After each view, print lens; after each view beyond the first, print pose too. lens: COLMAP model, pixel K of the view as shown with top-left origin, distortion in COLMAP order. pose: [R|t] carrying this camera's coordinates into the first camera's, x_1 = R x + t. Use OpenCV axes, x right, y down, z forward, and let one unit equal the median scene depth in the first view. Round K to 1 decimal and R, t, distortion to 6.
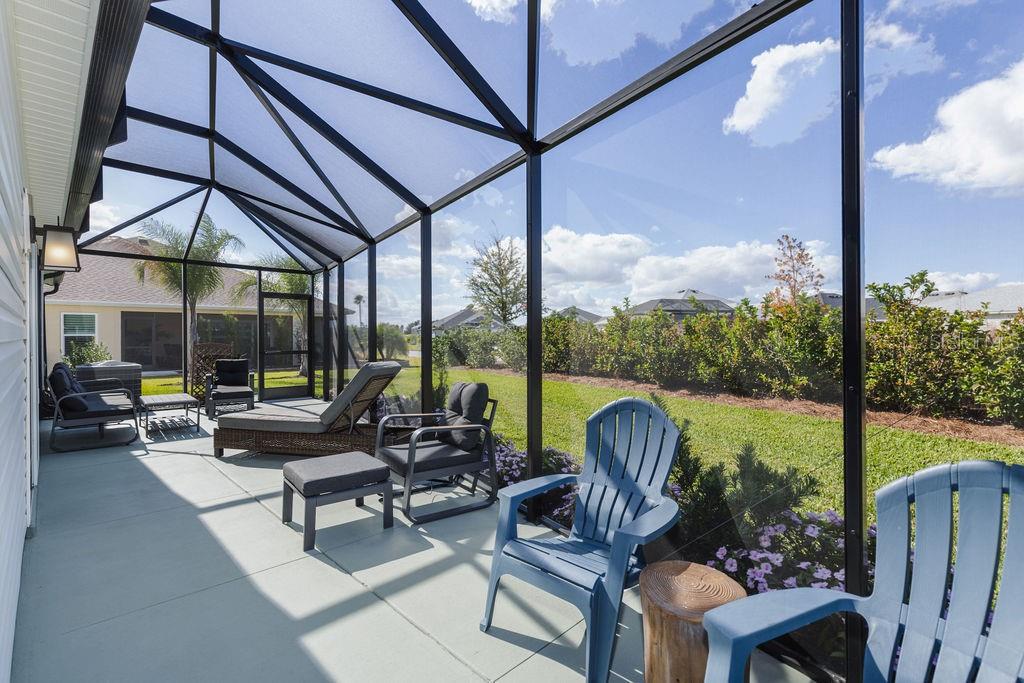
lens RADIAL K [[458.8, 0, 510.4], [0, 458.8, 338.1], [0, 0, 1]] dist [0.005854, -0.000412]
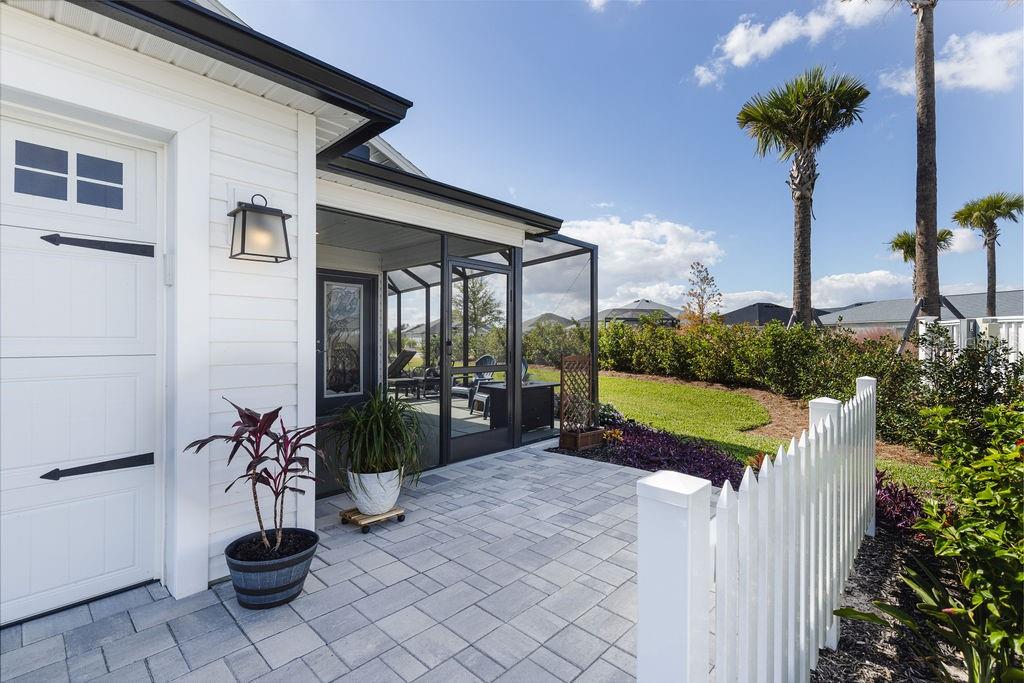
lens RADIAL K [[458.8, 0, 510.4], [0, 458.8, 338.1], [0, 0, 1]] dist [0.005854, -0.000412]
pose [[0.999408, 0.004925, 0.034043, 0.052624], [-0.004653, 0.999957, -0.008082, 0.004152], [-0.034082, 0.007919, 0.999388, -0.454543]]
